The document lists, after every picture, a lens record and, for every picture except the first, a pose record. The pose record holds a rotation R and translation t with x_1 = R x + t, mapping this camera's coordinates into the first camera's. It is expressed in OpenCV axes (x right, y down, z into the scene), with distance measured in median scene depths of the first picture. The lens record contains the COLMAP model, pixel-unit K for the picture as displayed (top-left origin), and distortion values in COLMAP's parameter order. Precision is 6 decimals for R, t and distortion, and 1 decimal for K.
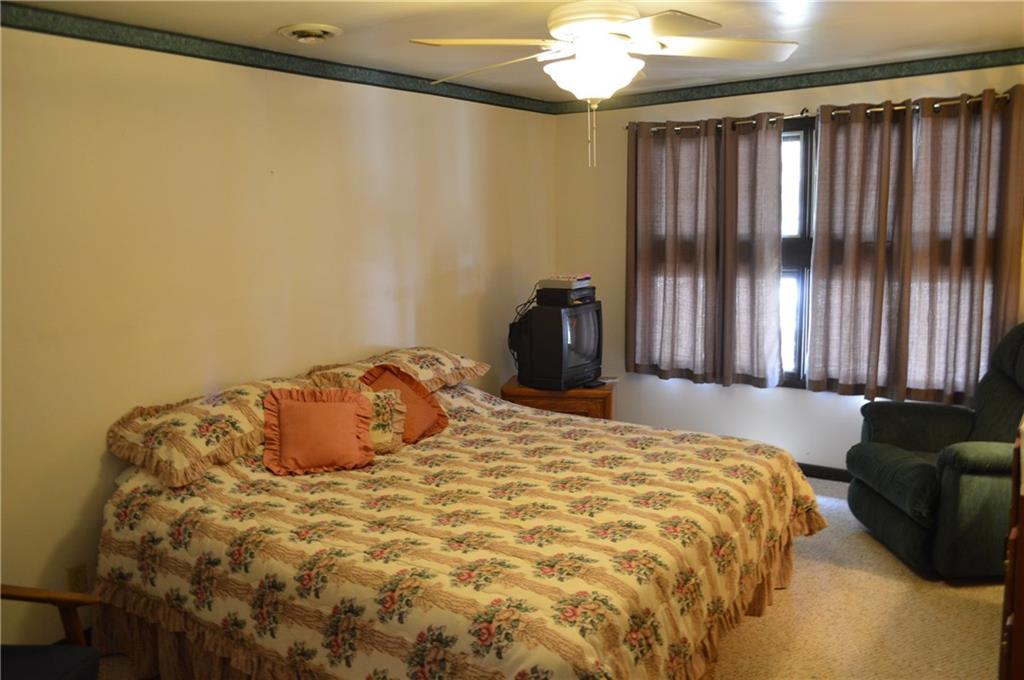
lens RADIAL K [[803.4, 0, 507.1], [0, 803.4, 338.1], [0, 0, 1]] dist [-0.022829, 0.012537]
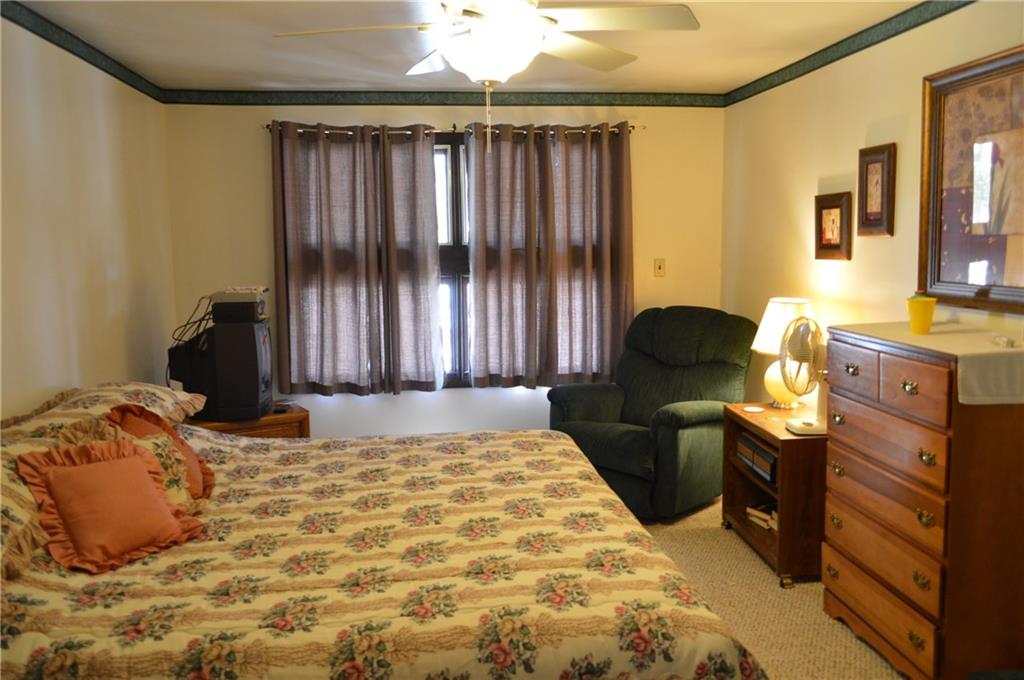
lens RADIAL K [[803.4, 0, 511.2], [0, 803.4, 342.2], [0, 0, 1]] dist [-0.022829, 0.012537]
pose [[0.740532, -0.072329, 0.668117, -0.424671], [0.093117, 0.995645, 0.004577, 0.006078], [-0.665538, 0.058823, 0.744042, 0.236416]]
